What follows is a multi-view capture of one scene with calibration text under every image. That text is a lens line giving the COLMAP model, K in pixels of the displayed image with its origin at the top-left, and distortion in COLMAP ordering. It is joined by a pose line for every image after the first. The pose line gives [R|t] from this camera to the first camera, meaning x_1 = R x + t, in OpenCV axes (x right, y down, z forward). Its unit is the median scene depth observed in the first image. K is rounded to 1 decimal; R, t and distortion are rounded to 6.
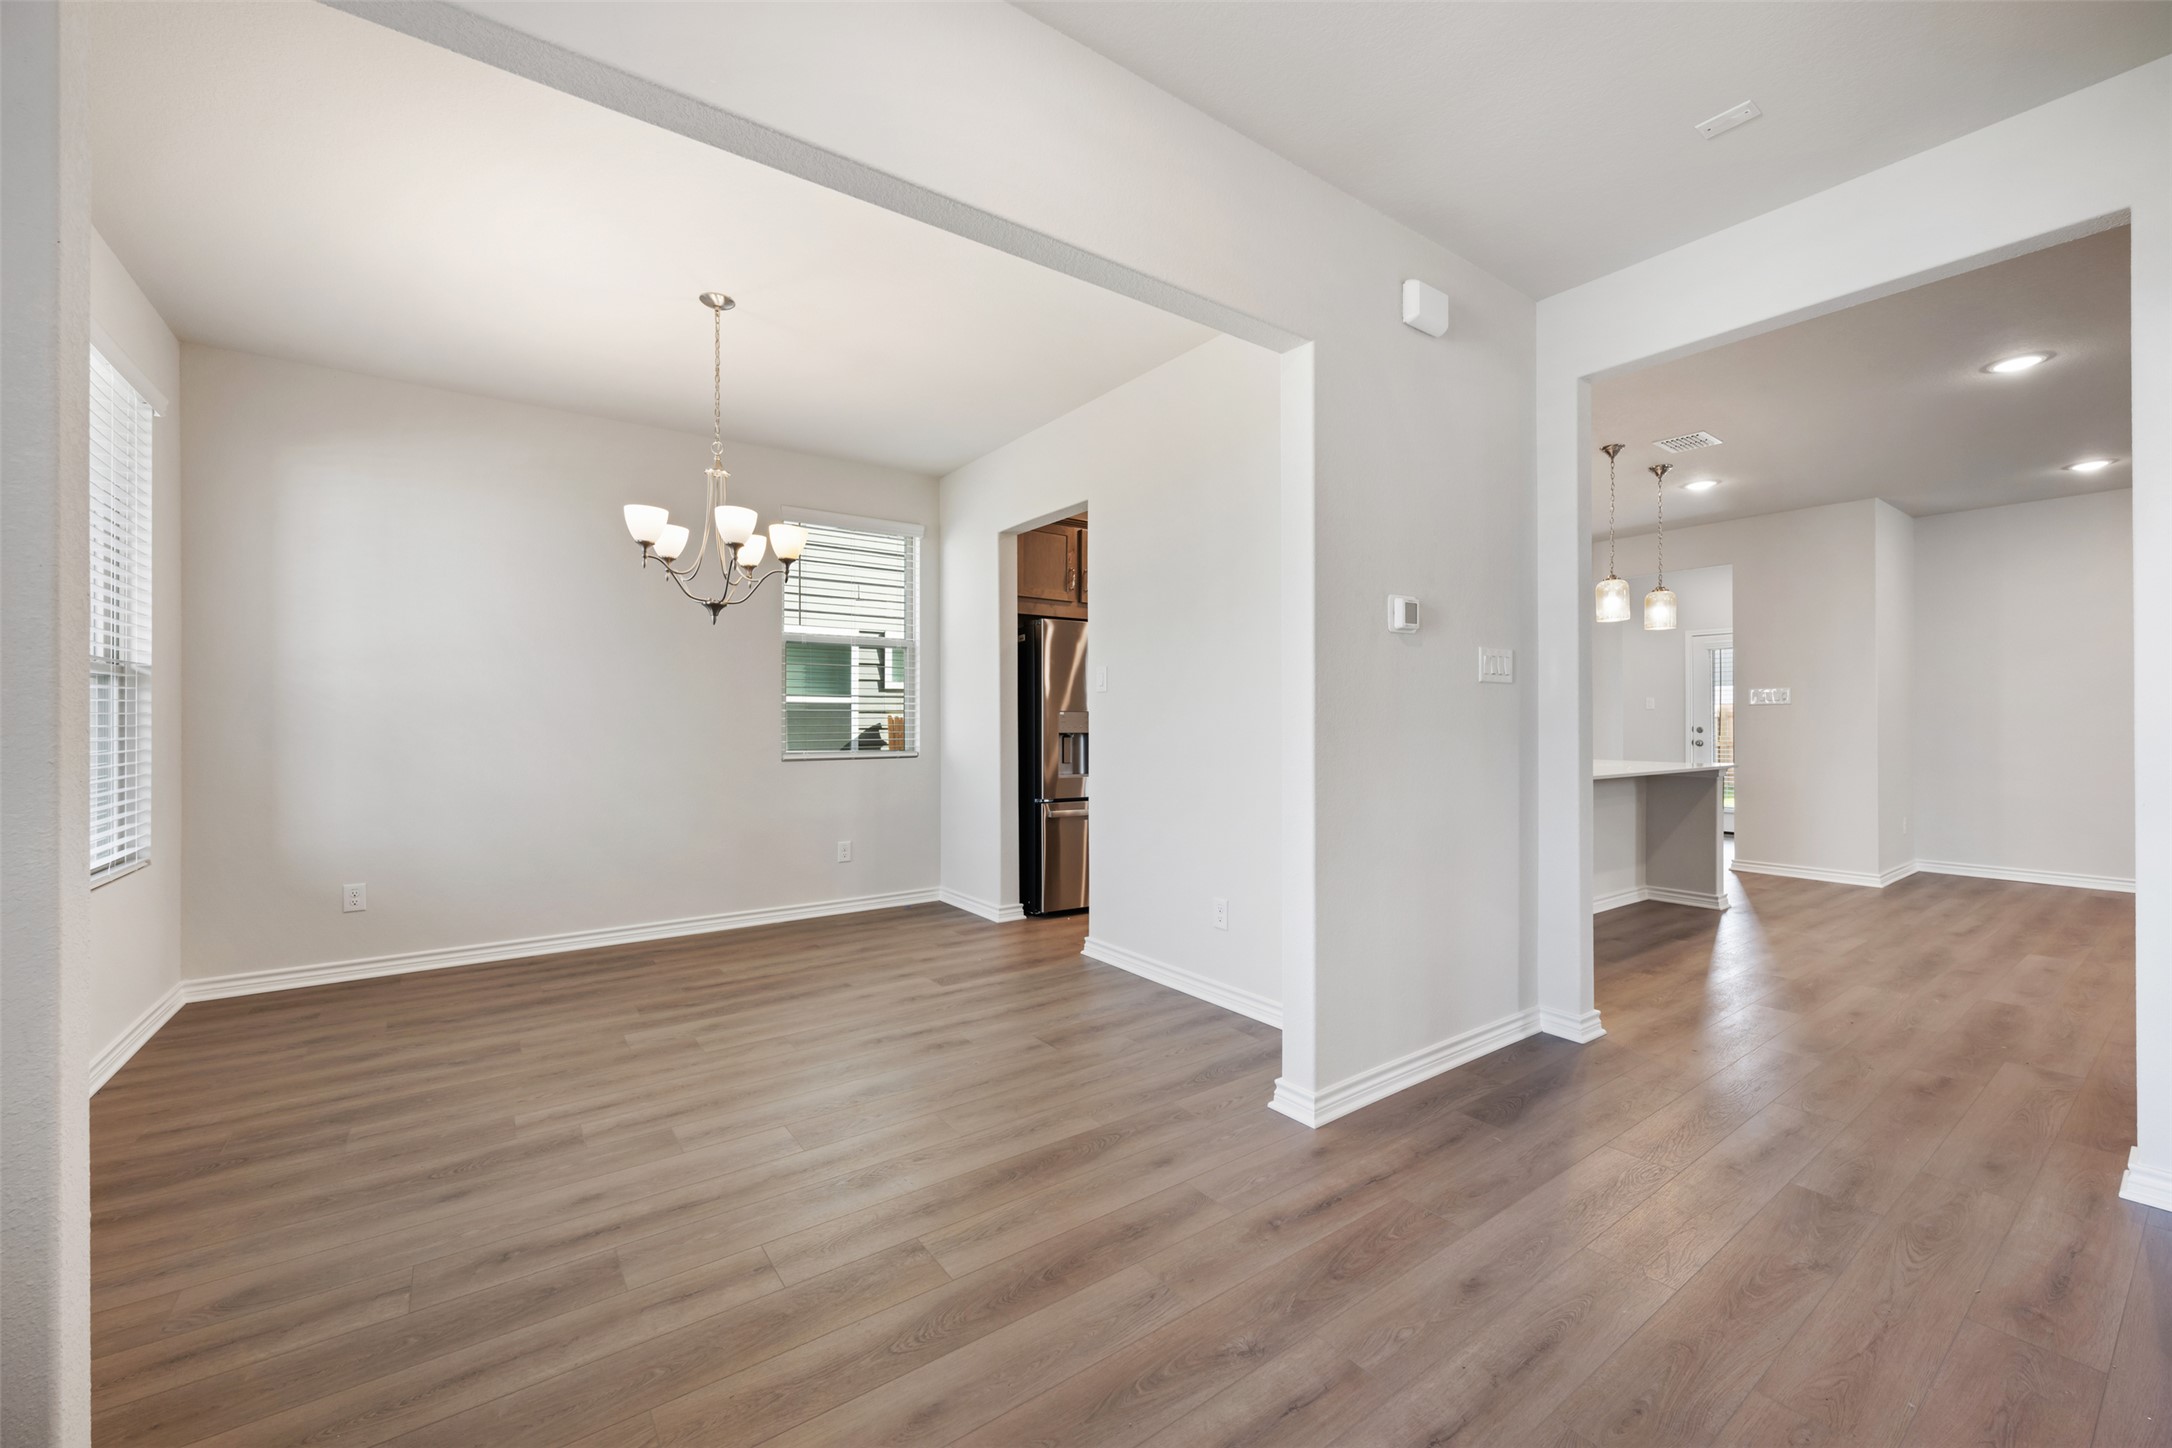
lens RADIAL K [[857.2, 0, 1084.9], [0, 857.2, 719.4], [0, 0, 1]] dist [0.002004, 0.000235]
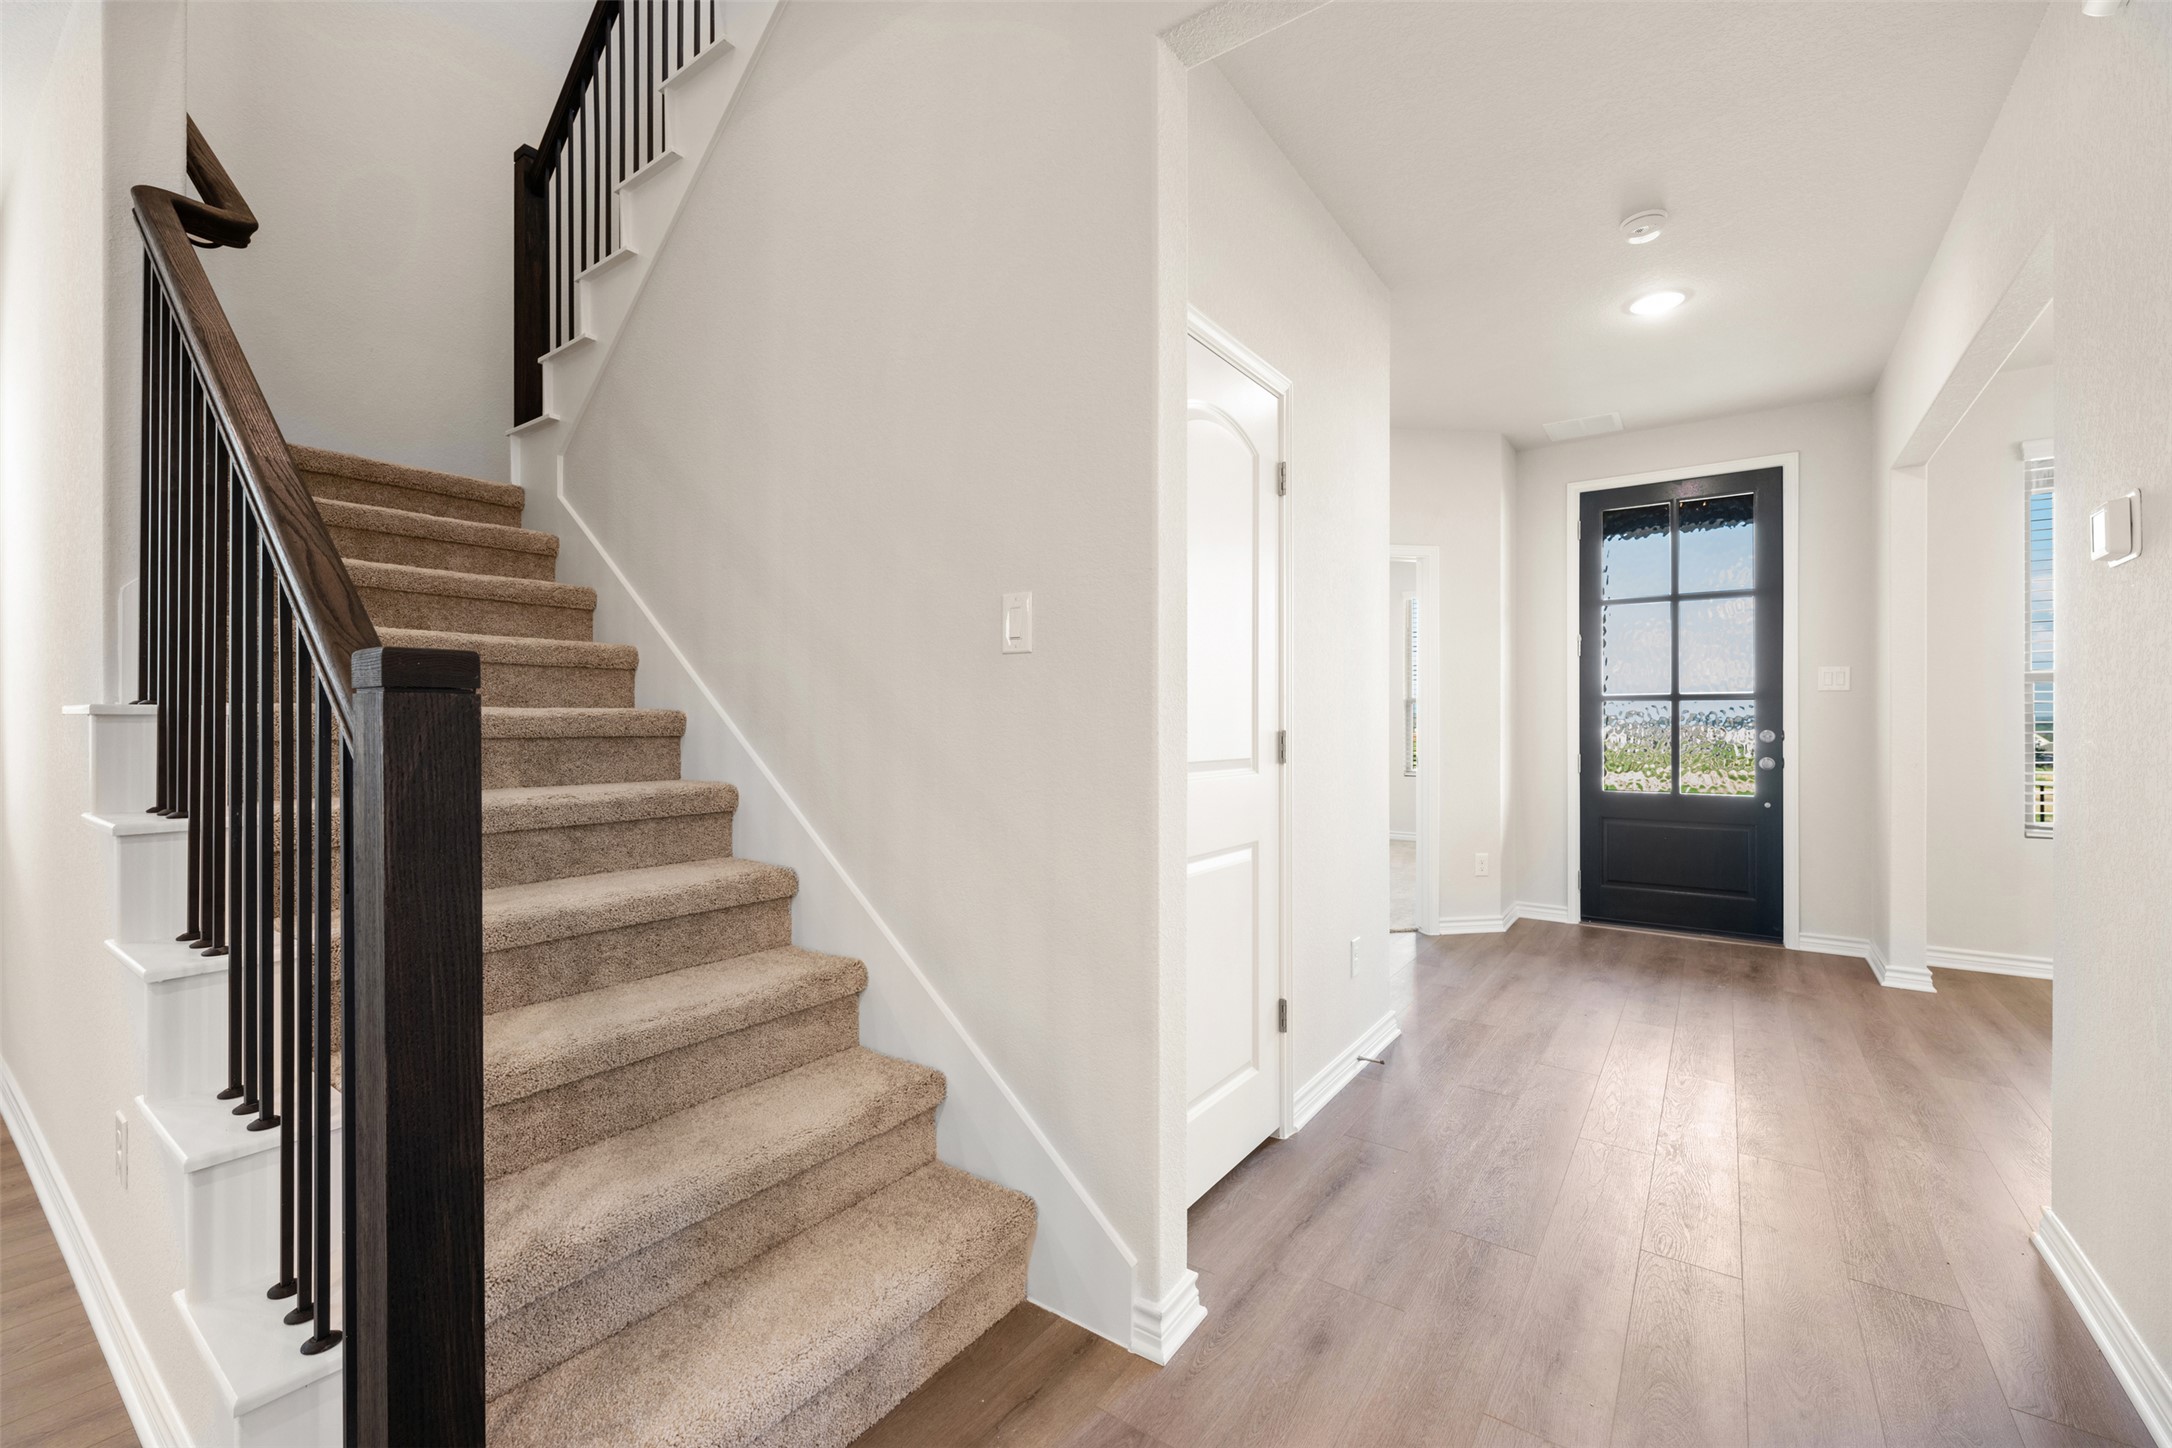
lens RADIAL K [[890.1, 0, 1086.0], [0, 890.1, 724.0], [0, 0, 1]] dist [0.000209, 0.000043]
pose [[-0.947976, 0.003006, -0.318327, 0.936930], [0.003616, 0.999993, -0.001328, 0.003516], [0.318321, -0.002410, -0.947980, 1.044783]]
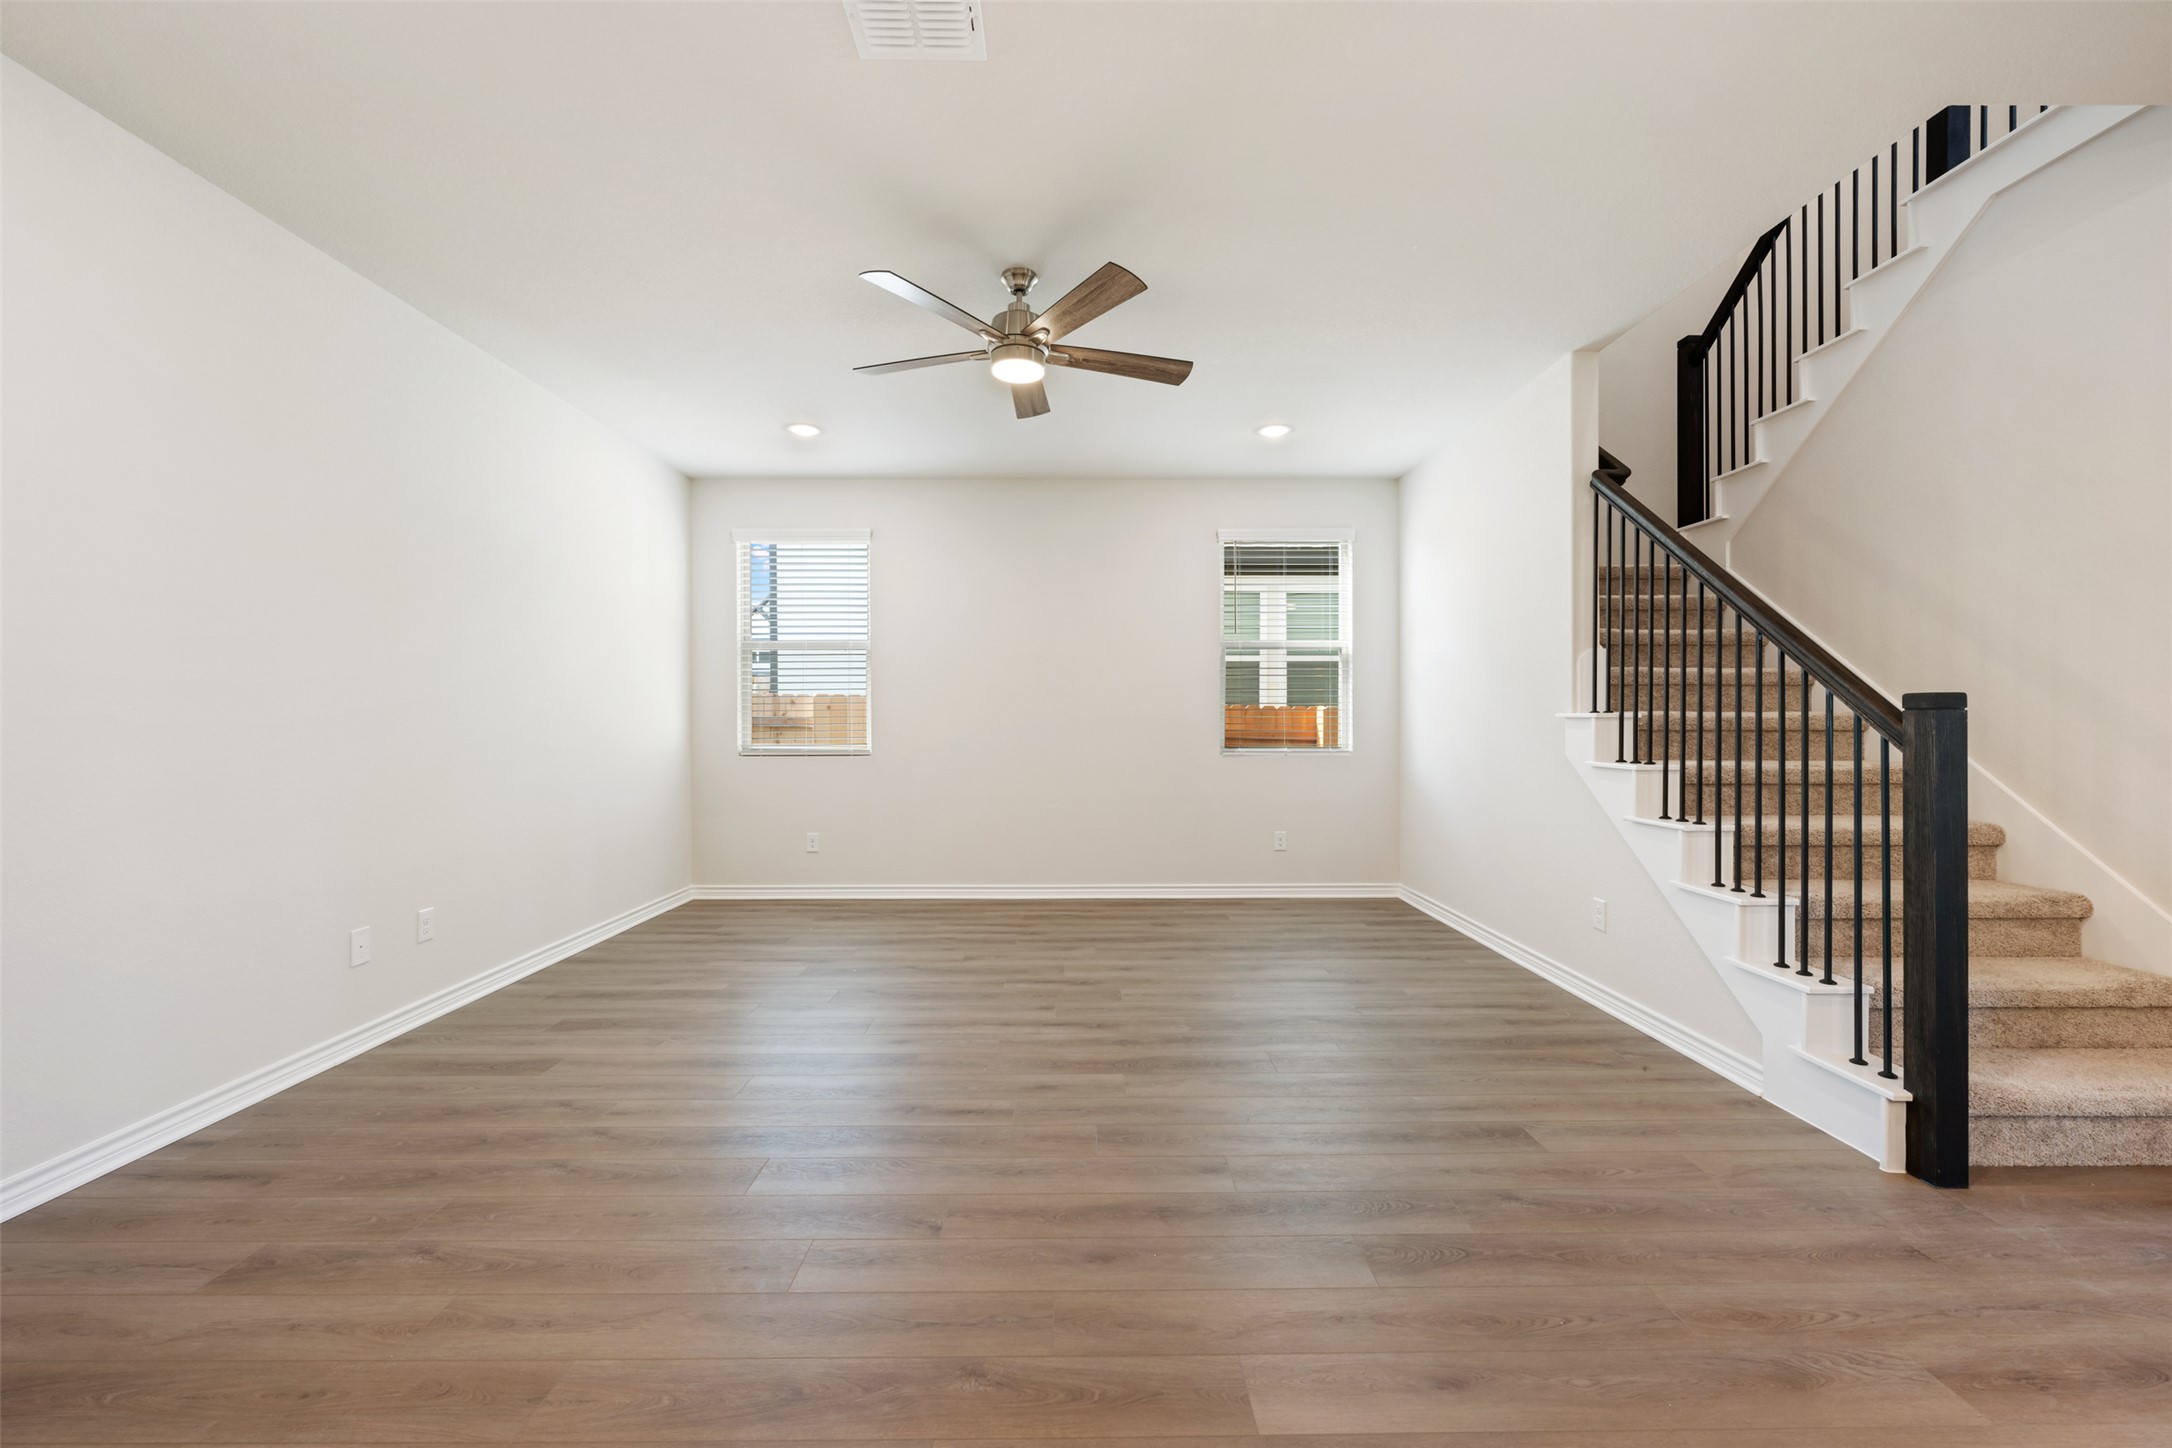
lens RADIAL K [[857.7, 0, 1083.9], [0, 857.7, 720.1], [0, 0, 1]] dist [-0.002192, 0.000511]
pose [[-0.814870, 0.002422, 0.579639, 1.180083], [0.000965, 0.999996, -0.002822, 0.001016], [-0.579643, -0.001740, -0.814869, 1.597795]]
